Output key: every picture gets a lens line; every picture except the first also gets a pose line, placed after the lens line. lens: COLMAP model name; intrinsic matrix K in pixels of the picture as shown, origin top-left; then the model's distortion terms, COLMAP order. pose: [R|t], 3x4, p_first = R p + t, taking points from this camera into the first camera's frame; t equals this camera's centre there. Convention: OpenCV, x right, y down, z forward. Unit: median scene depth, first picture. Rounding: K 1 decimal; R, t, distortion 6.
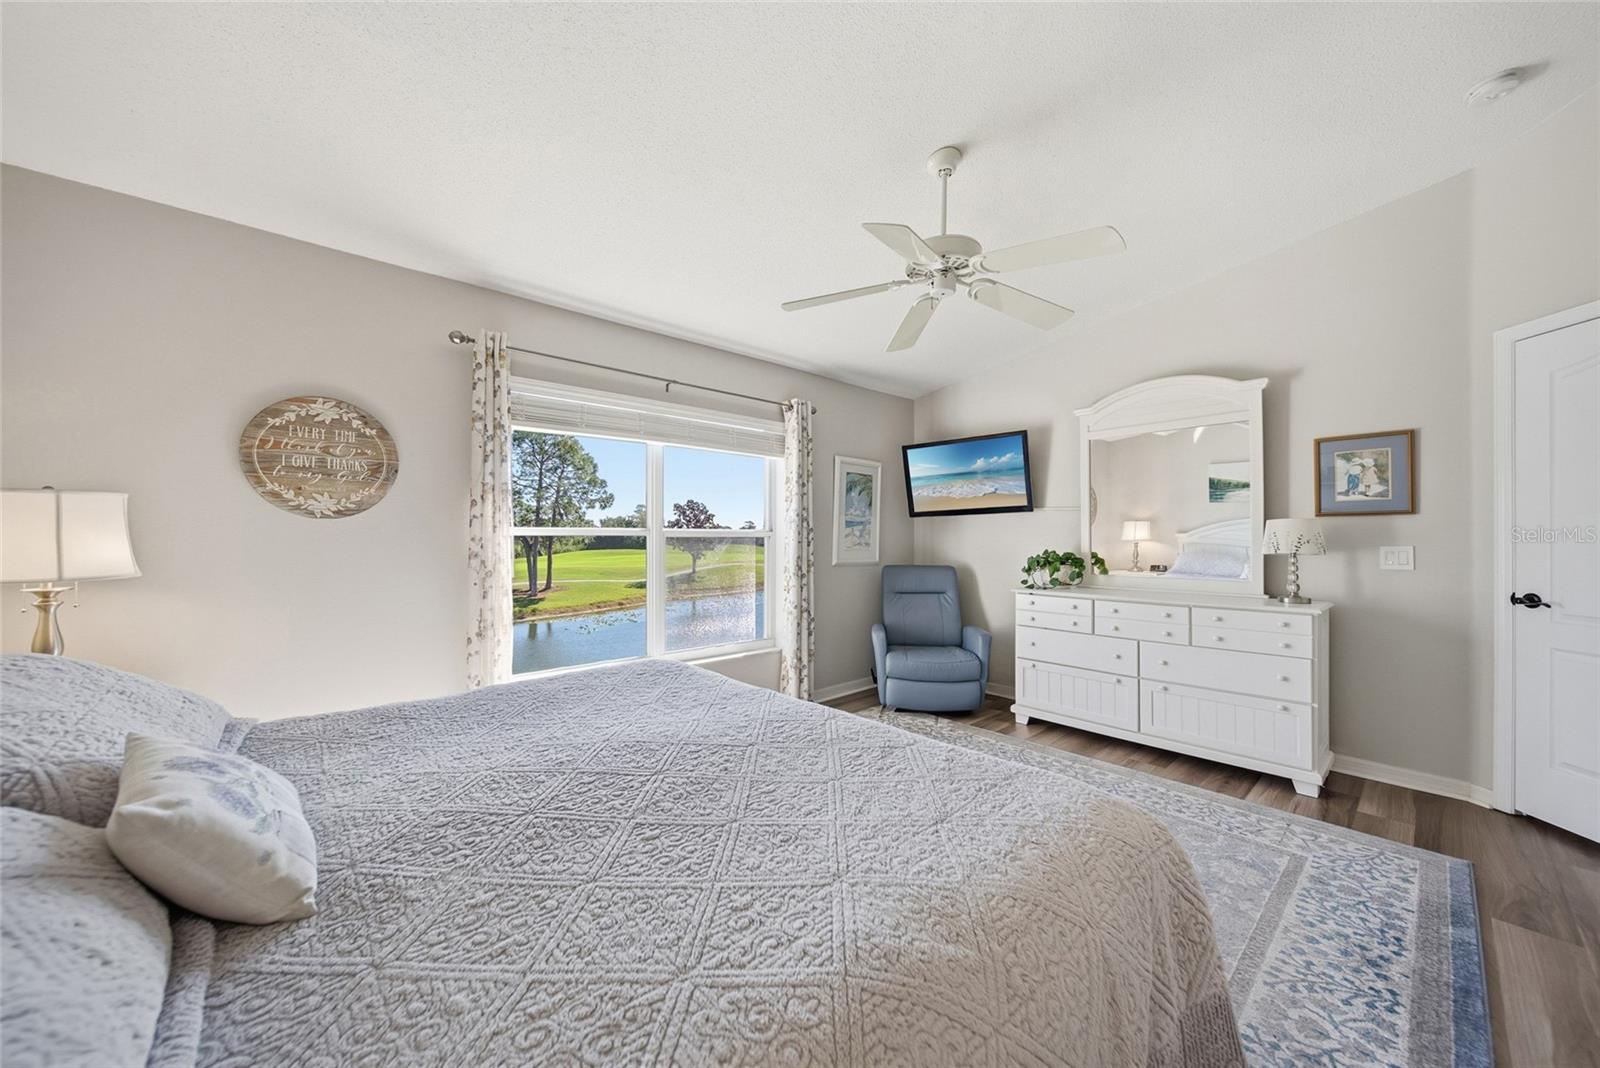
lens RADIAL K [[576.9, 0, 800.0], [0, 576.9, 534.0], [0, 0, 1]] dist [0.001474, 0.000069]
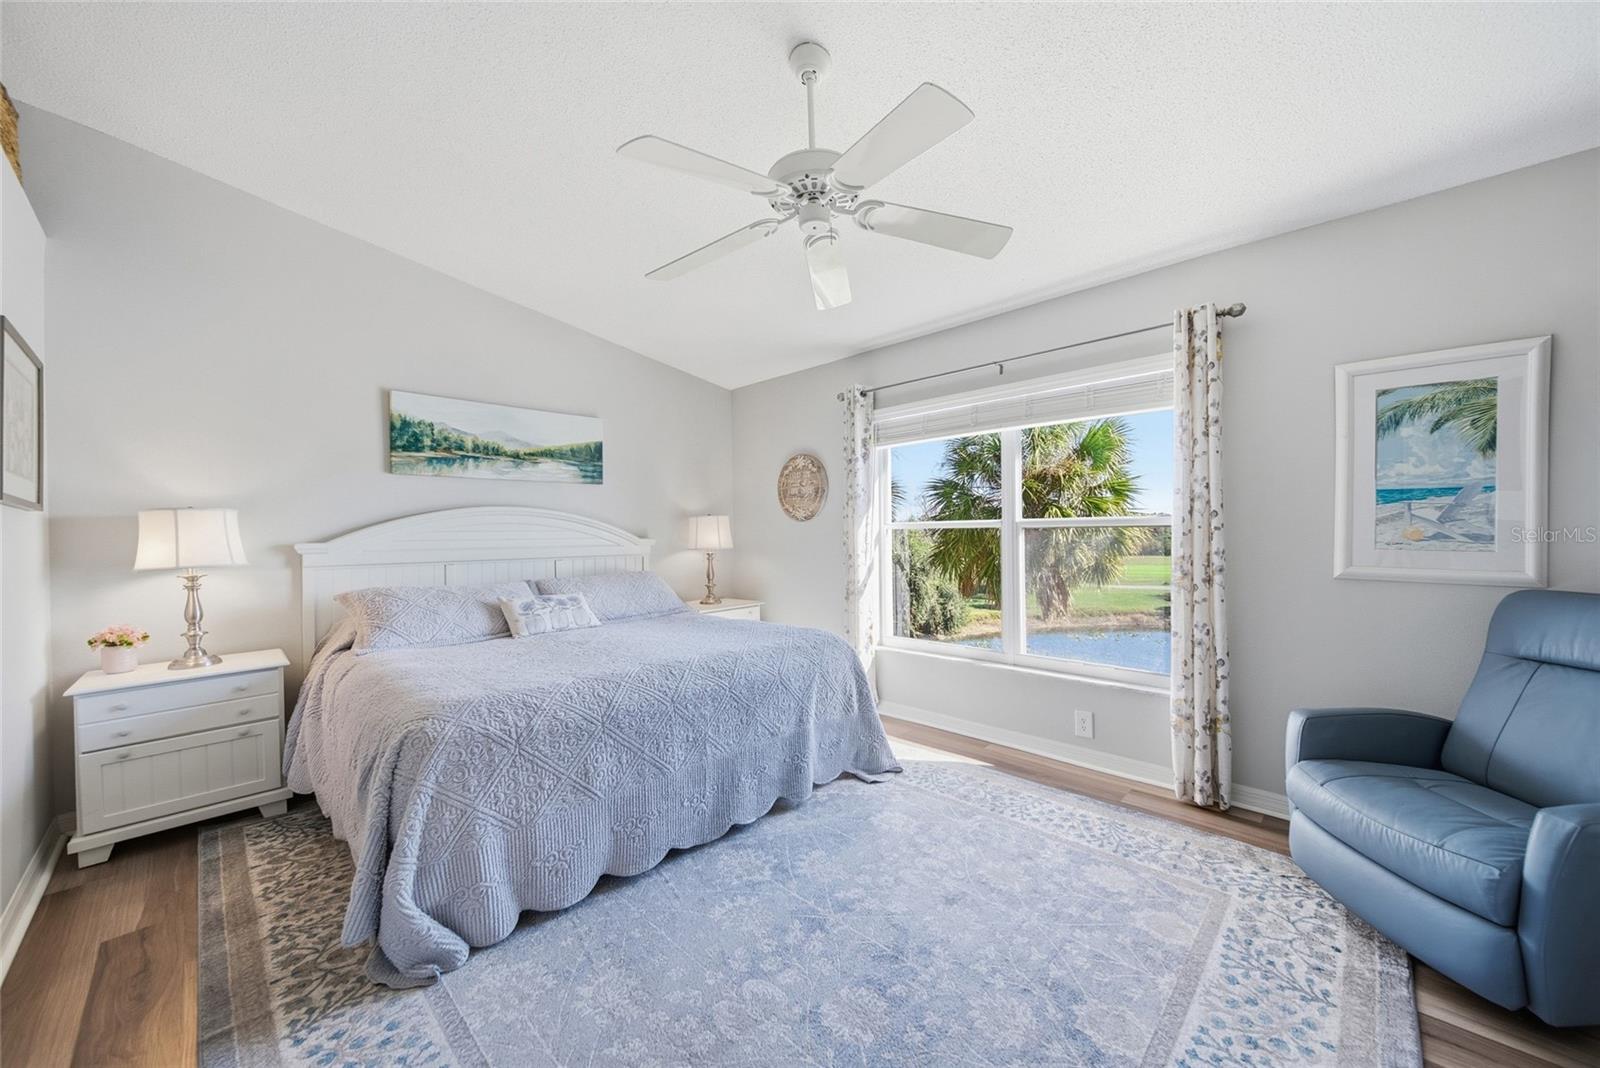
lens RADIAL K [[596.8, 0, 819.2], [0, 596.8, 532.4], [0, 0, 1]] dist [0.002049, 0.000106]
pose [[0.072473, 0.001538, -0.997369, 0.750519], [0.021624, 0.999761, 0.003113, 0.001696], [0.997136, -0.021793, 0.072423, 0.659666]]
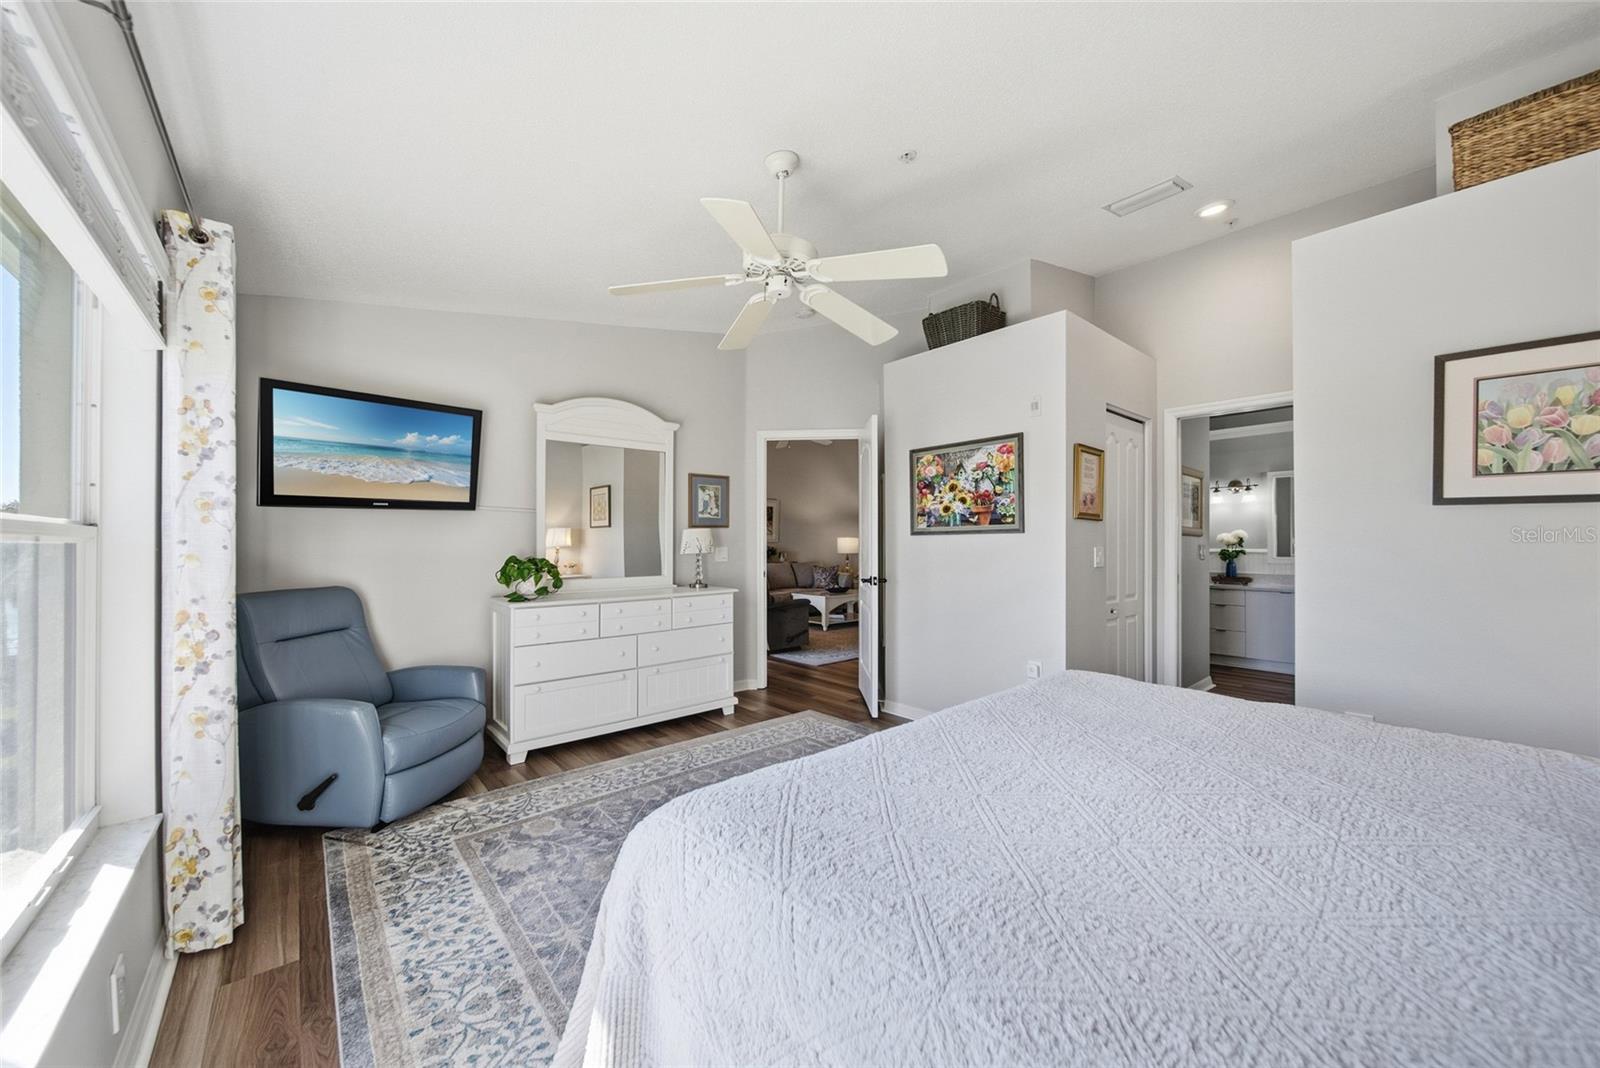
lens RADIAL K [[576.9, 0, 800.0], [0, 576.9, 534.0], [0, 0, 1]] dist [0.001474, 0.000069]
pose [[0.022261, 0.013463, 0.999662, -0.521003], [-0.006784, 0.999888, -0.013315, 0.003700], [-0.999729, -0.006485, 0.022350, 0.663618]]
